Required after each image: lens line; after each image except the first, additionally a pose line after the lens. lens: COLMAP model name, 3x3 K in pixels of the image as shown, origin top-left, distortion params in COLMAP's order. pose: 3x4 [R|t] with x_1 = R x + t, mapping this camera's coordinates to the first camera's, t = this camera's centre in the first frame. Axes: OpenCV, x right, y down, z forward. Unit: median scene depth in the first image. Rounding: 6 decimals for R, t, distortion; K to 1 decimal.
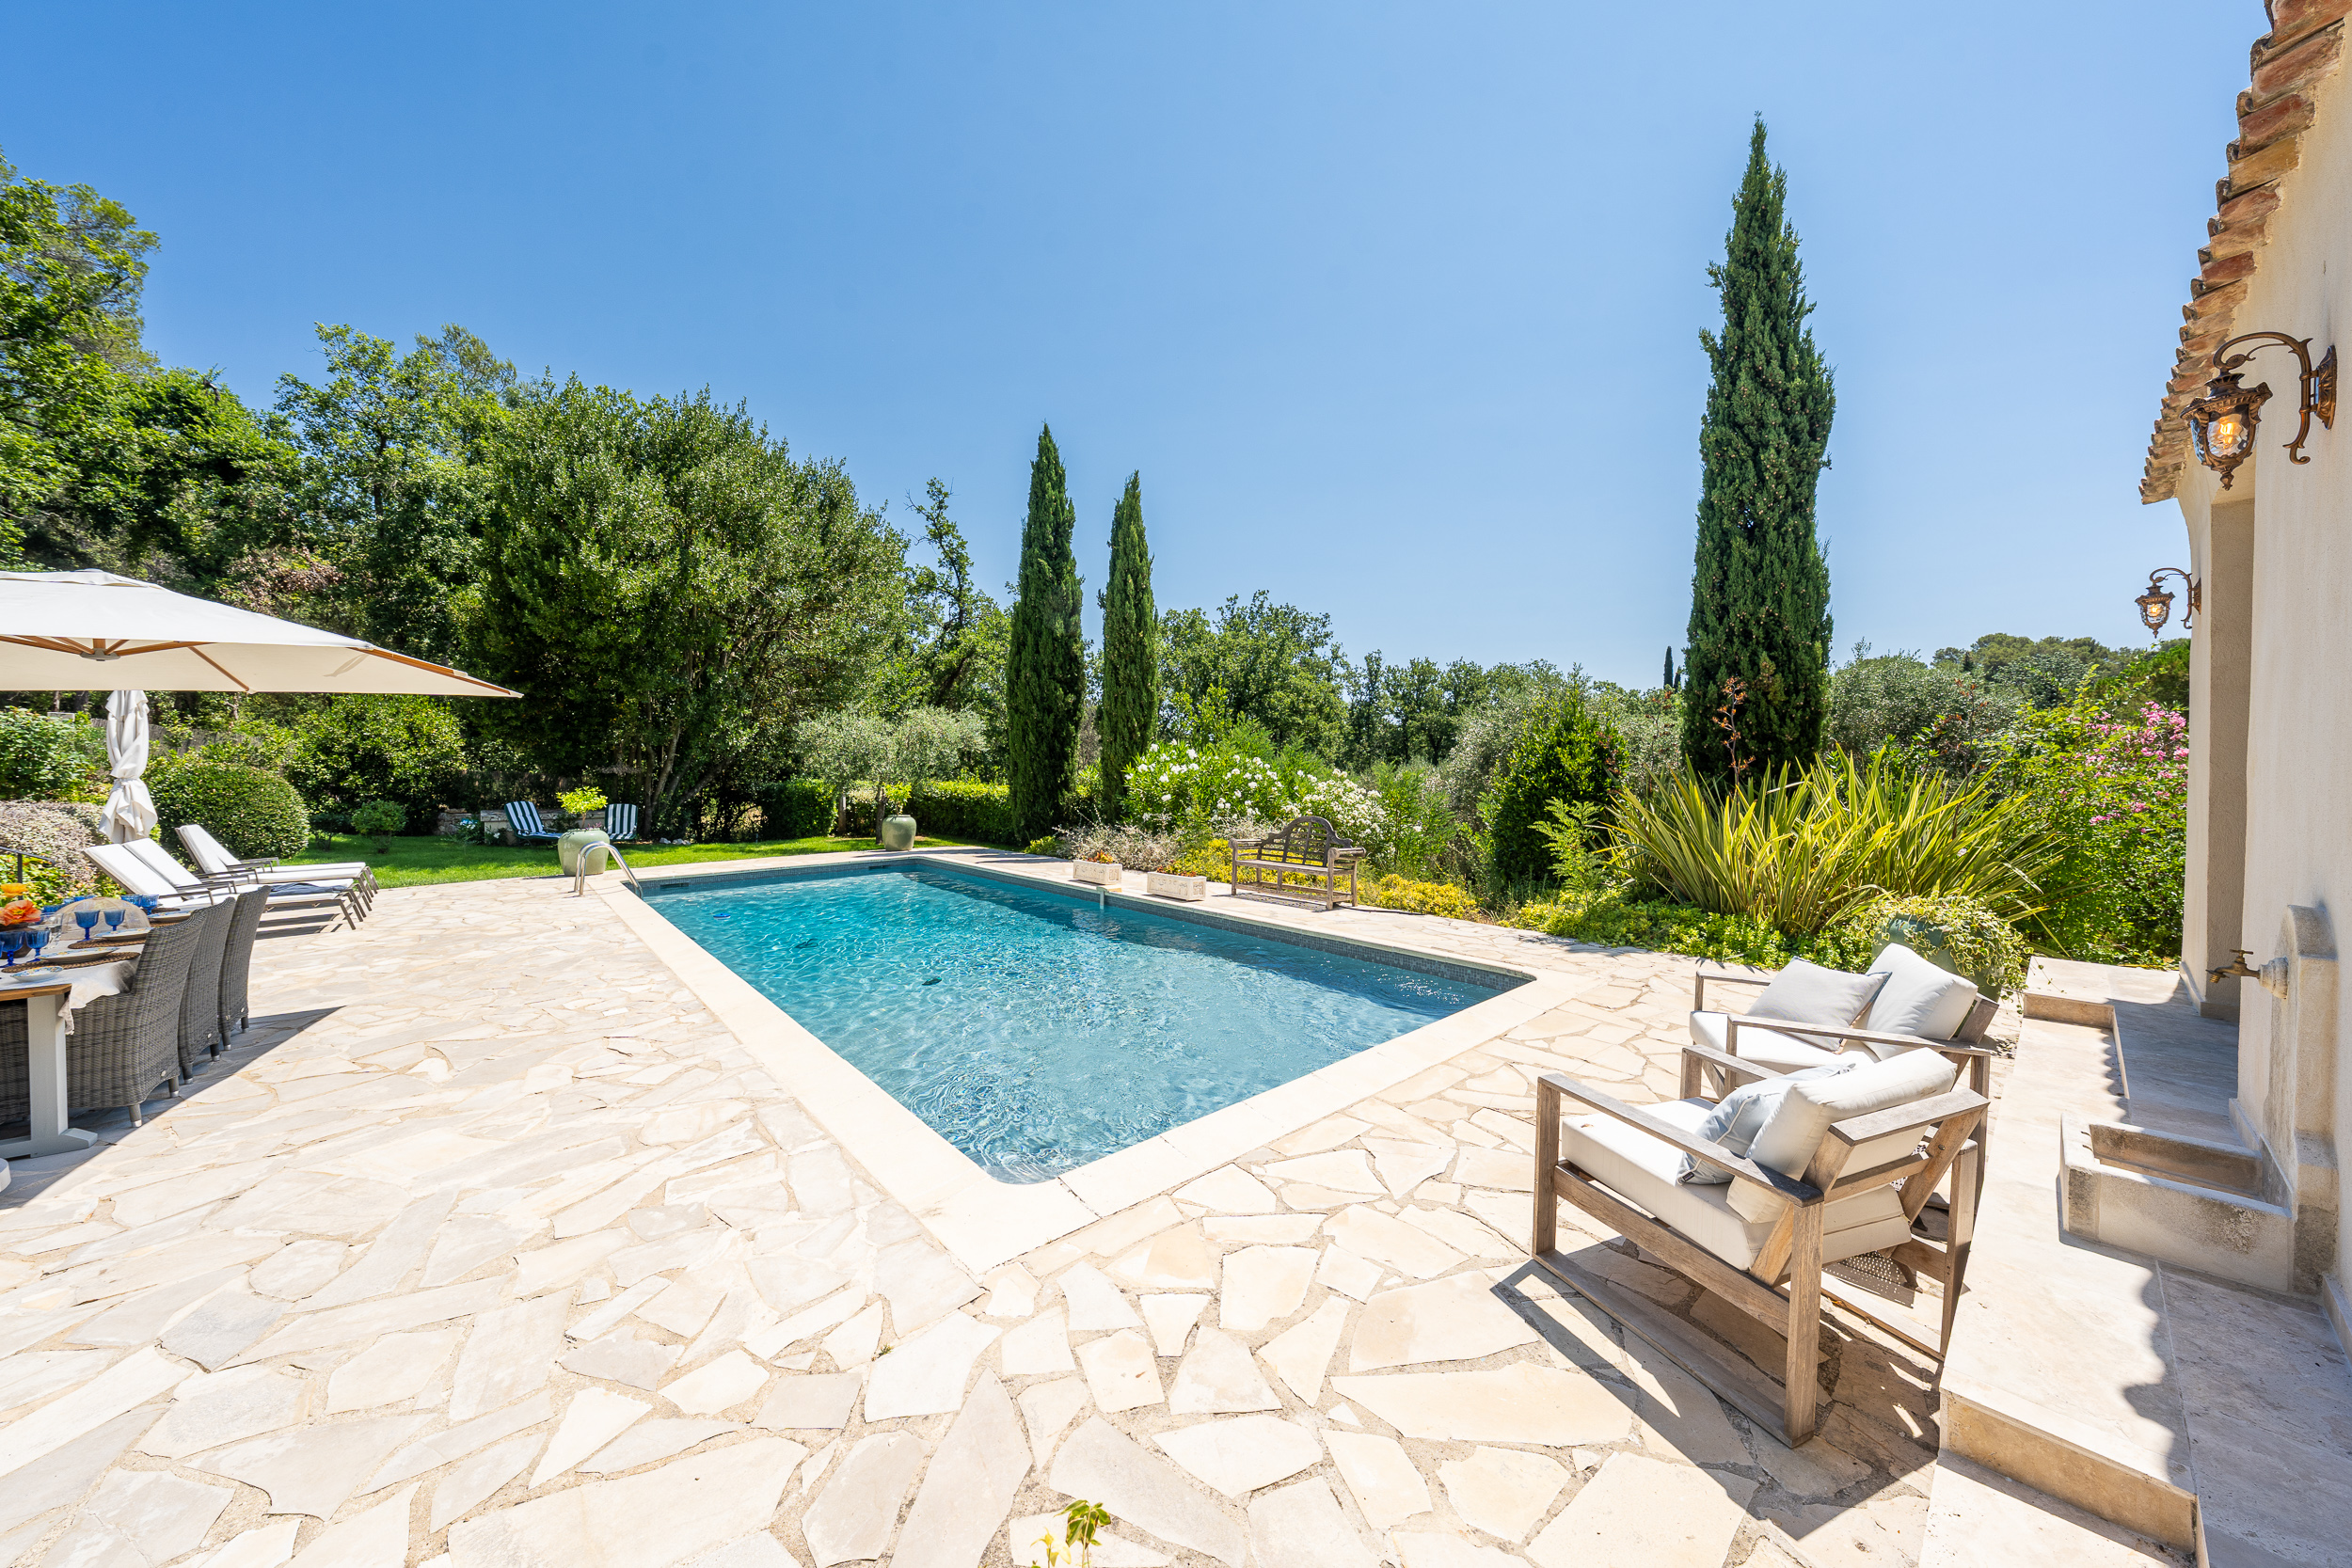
lens RADIAL K [[796.4, 0, 1190.2], [0, 796.4, 777.7], [0, 0, 1]] dist [0.000513, 0.000033]
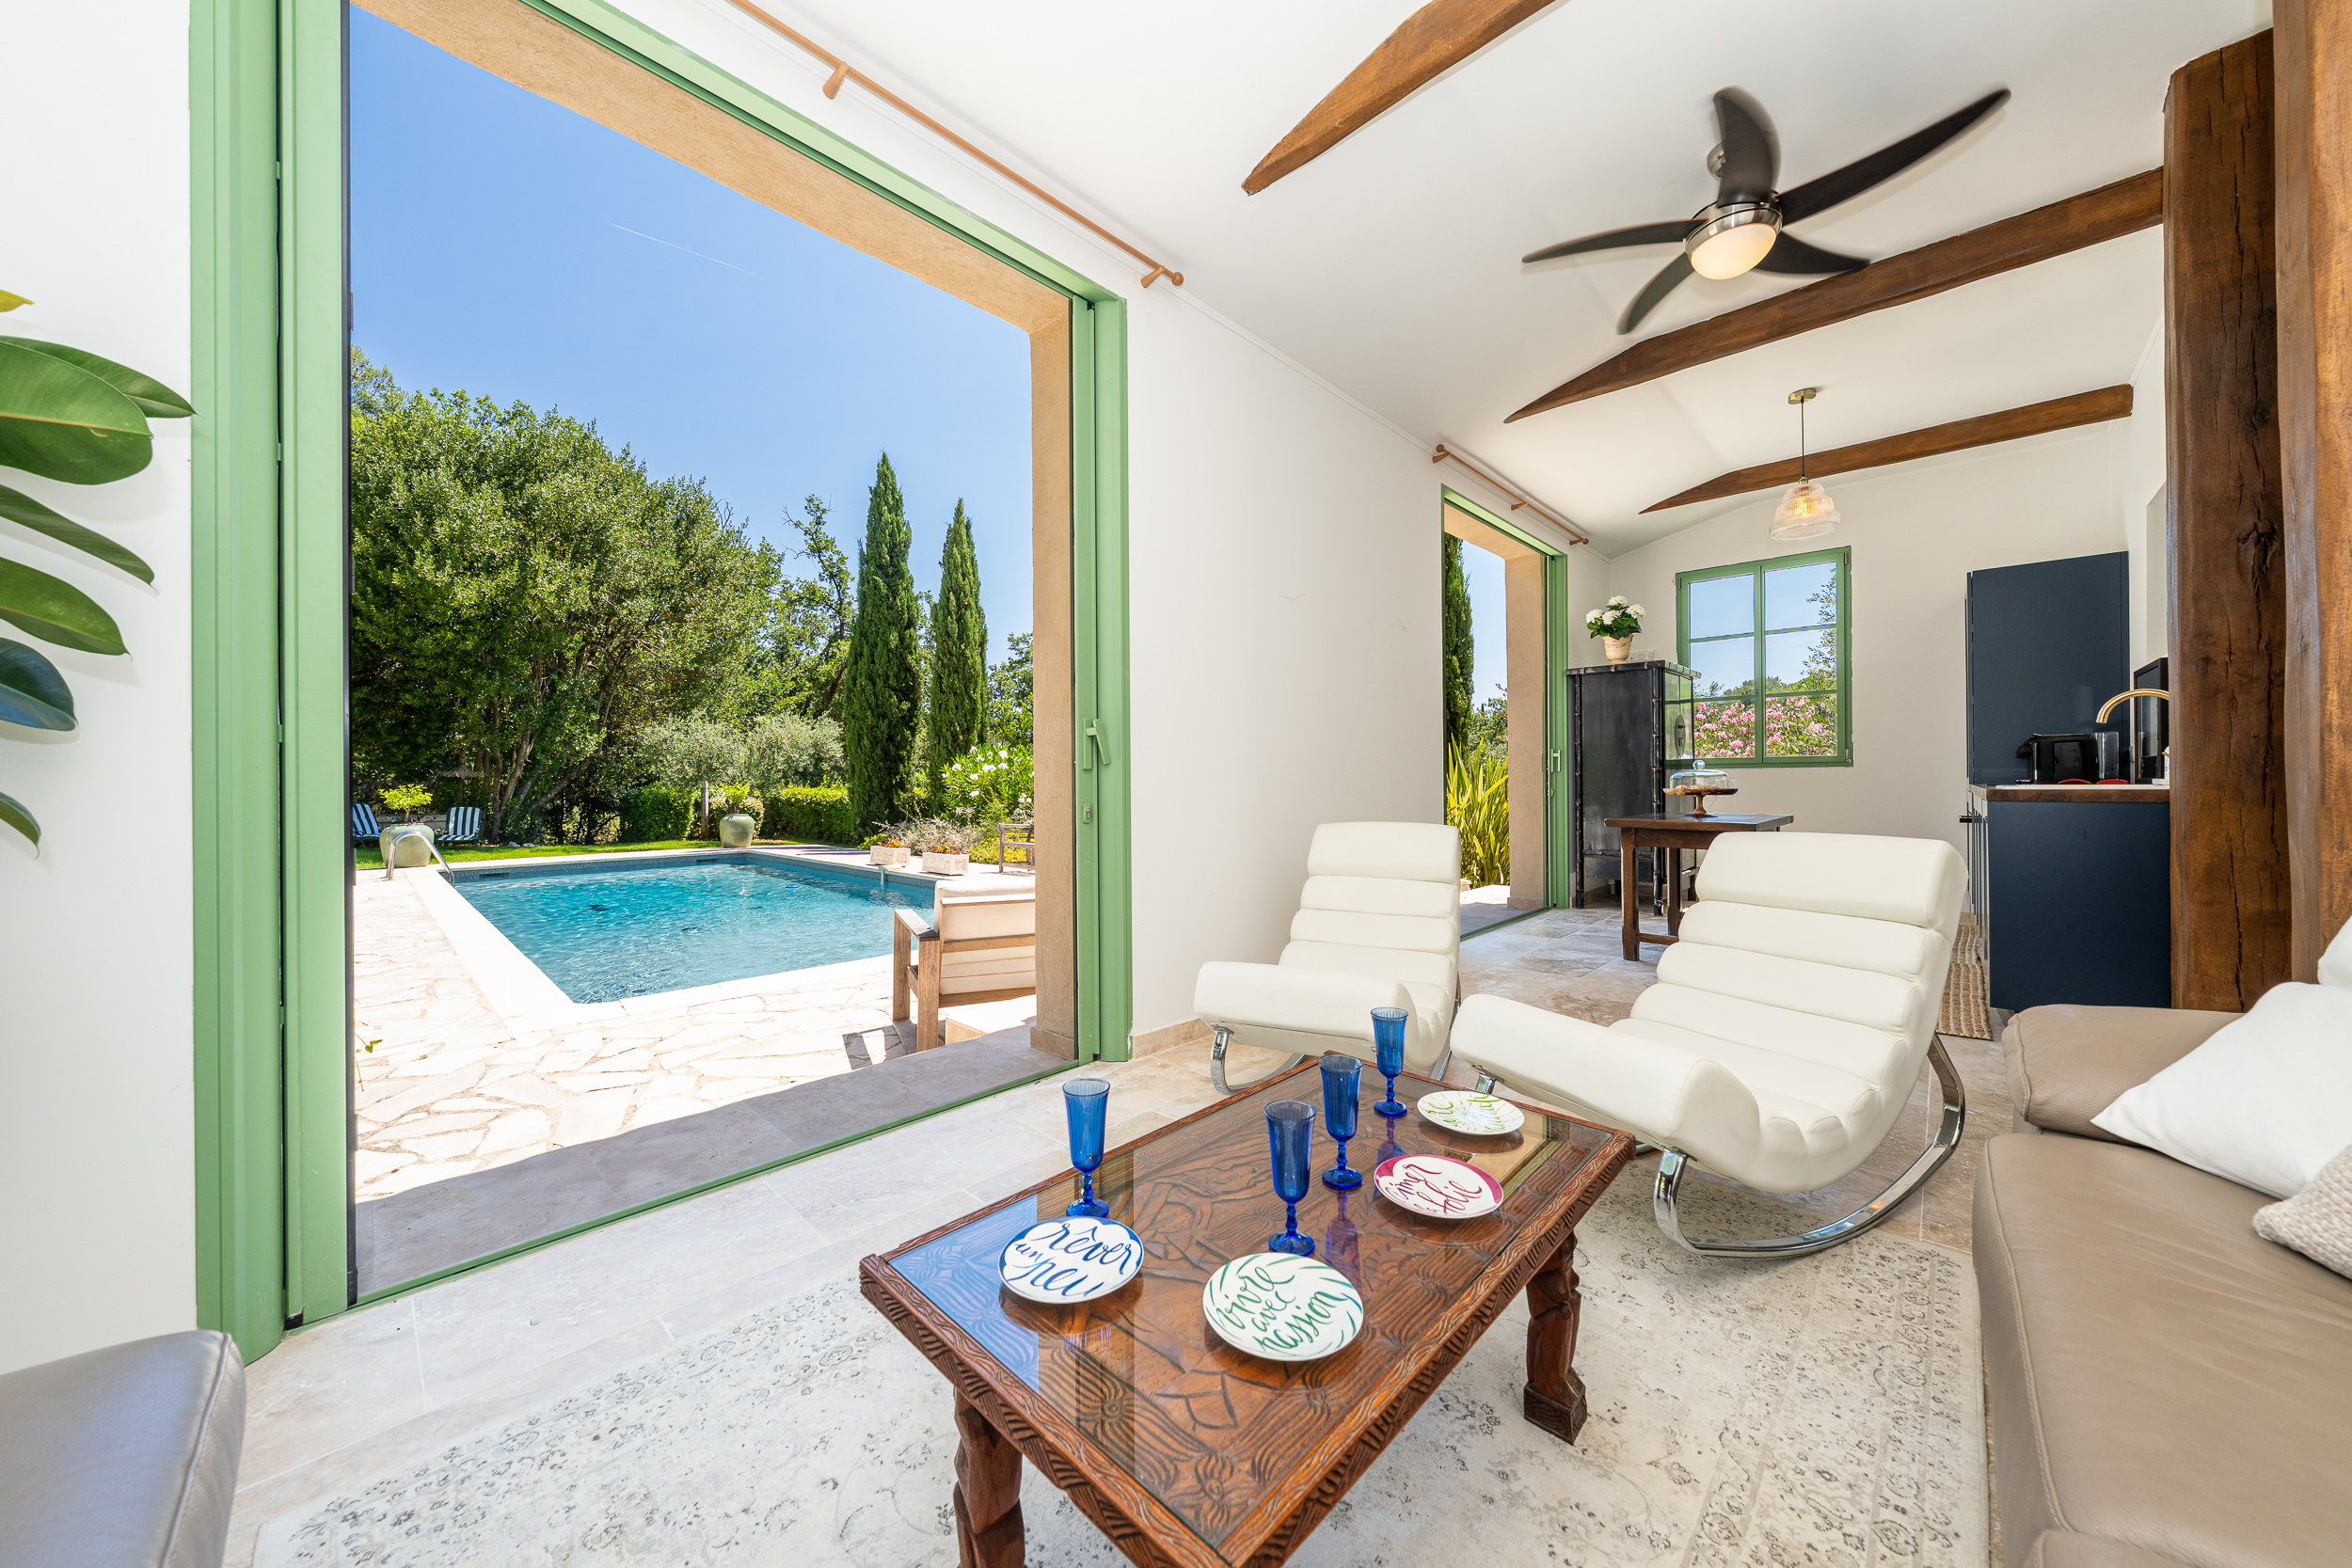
lens RADIAL K [[778.8, 0, 1181.3], [0, 778.8, 779.7], [0, 0, 1]] dist [-0.016278, -0.000043]
pose [[0.994718, -0.002687, 0.102610, 0.114624], [0.004185, 0.999888, -0.014389, 0.017939], [-0.102560, 0.014742, 0.994618, -0.085241]]
